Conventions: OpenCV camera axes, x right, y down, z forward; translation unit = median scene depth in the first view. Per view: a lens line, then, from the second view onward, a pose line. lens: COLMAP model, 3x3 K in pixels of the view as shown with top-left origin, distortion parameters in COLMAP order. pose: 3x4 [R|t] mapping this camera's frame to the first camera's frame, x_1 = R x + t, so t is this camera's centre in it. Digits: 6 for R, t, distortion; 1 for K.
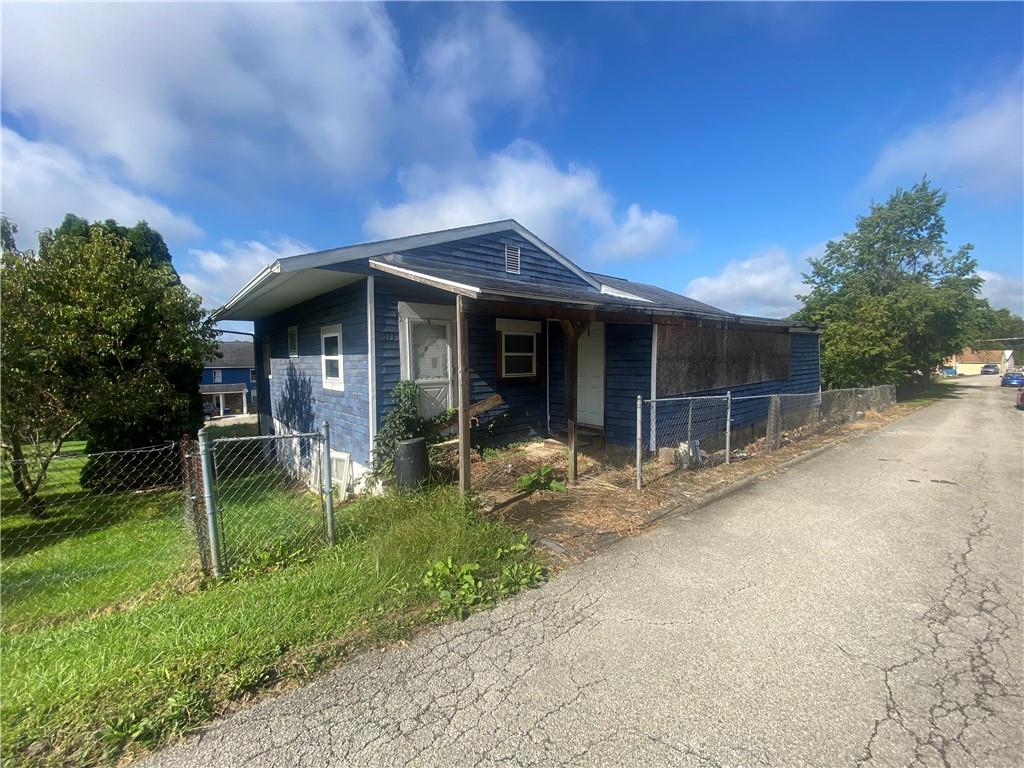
lens RADIAL K [[409.5, 0, 512.6], [0, 409.5, 391.8], [0, 0, 1]] dist [-0.015591, -0.000350]
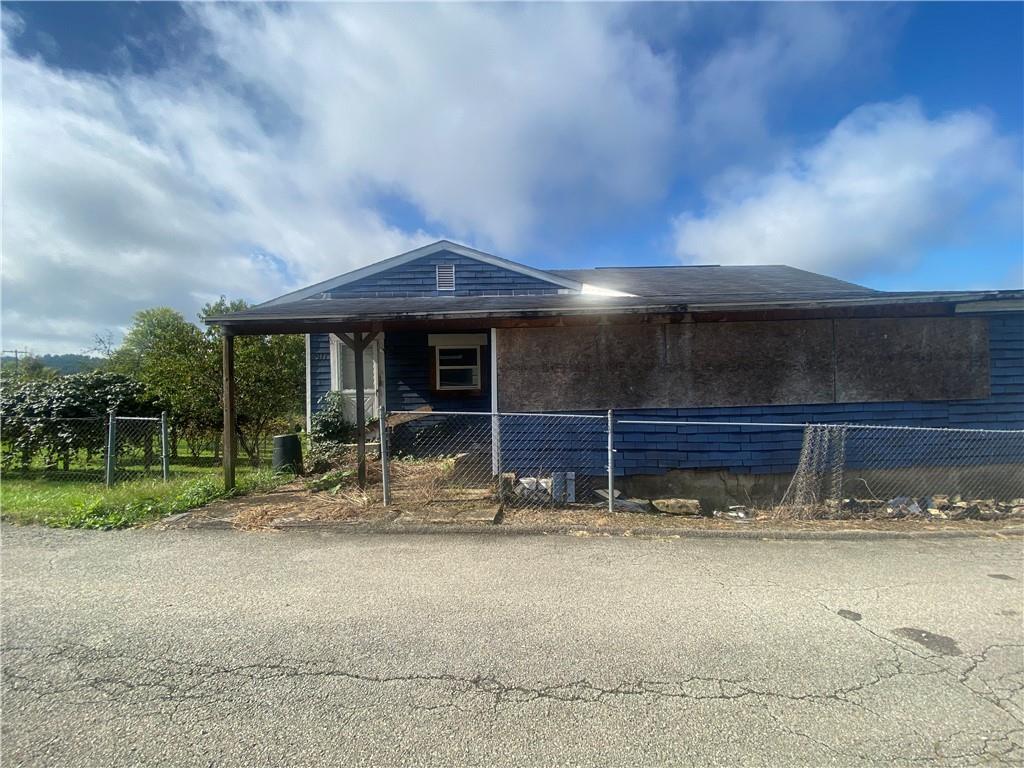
lens RADIAL K [[409.5, 0, 512.2], [0, 409.5, 384.8], [0, 0, 1]] dist [-0.015591, -0.000350]
pose [[0.772482, -0.011869, -0.634926, 0.846543], [-0.037535, 0.997224, -0.064310, 0.012438], [0.633927, 0.073510, 0.769892, 0.342617]]
